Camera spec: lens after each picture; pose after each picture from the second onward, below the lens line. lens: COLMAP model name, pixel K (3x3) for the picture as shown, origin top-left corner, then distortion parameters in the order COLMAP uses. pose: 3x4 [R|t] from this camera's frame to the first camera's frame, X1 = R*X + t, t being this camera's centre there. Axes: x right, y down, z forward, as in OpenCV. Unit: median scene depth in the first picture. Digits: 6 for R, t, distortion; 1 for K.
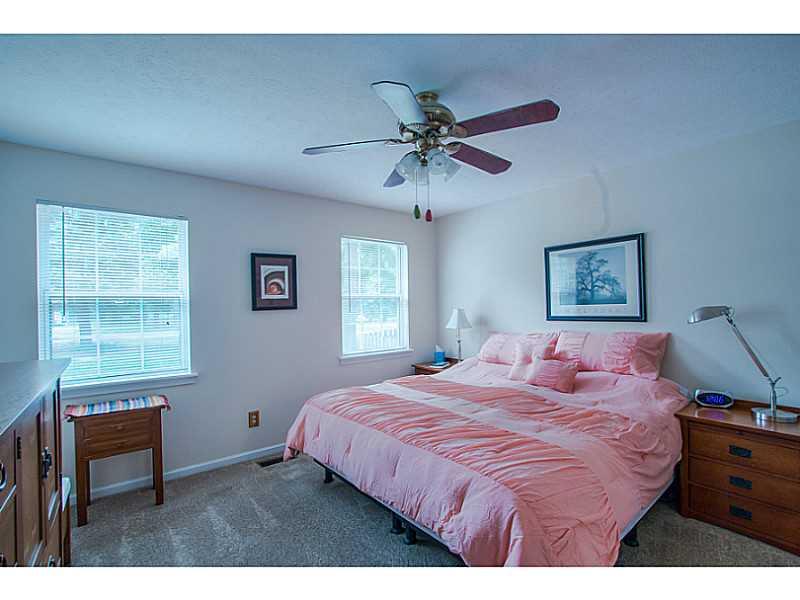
lens RADIAL K [[372.6, 0, 400.0], [0, 372.6, 300.0], [0, 0, 1]] dist [-0.003818, -0.000118]
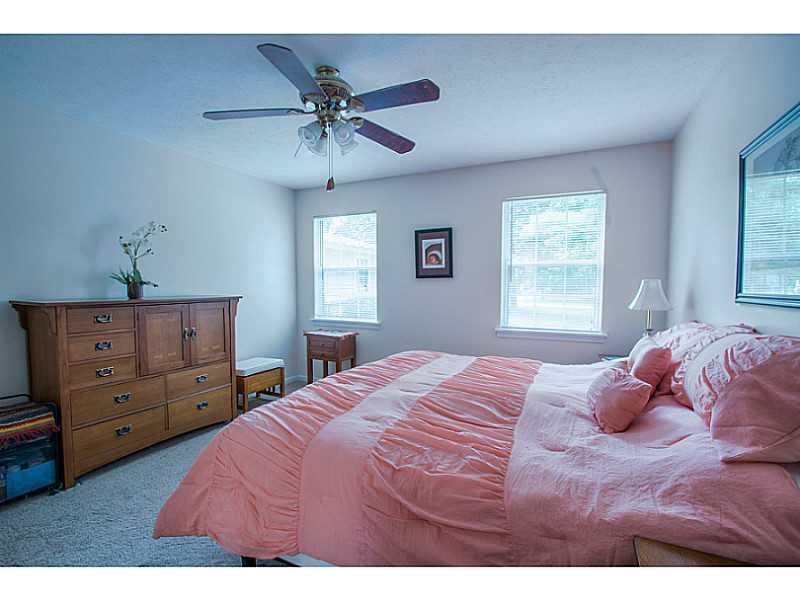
lens RADIAL K [[367.2, 0, 400.0], [0, 367.2, 300.0], [0, 0, 1]] dist [-0.027993, 0.000046]
pose [[0.451332, 0.059435, -0.890374, 0.641606], [-0.000115, 0.997783, 0.066546, 0.019463], [0.892356, -0.029932, 0.450339, 0.403907]]
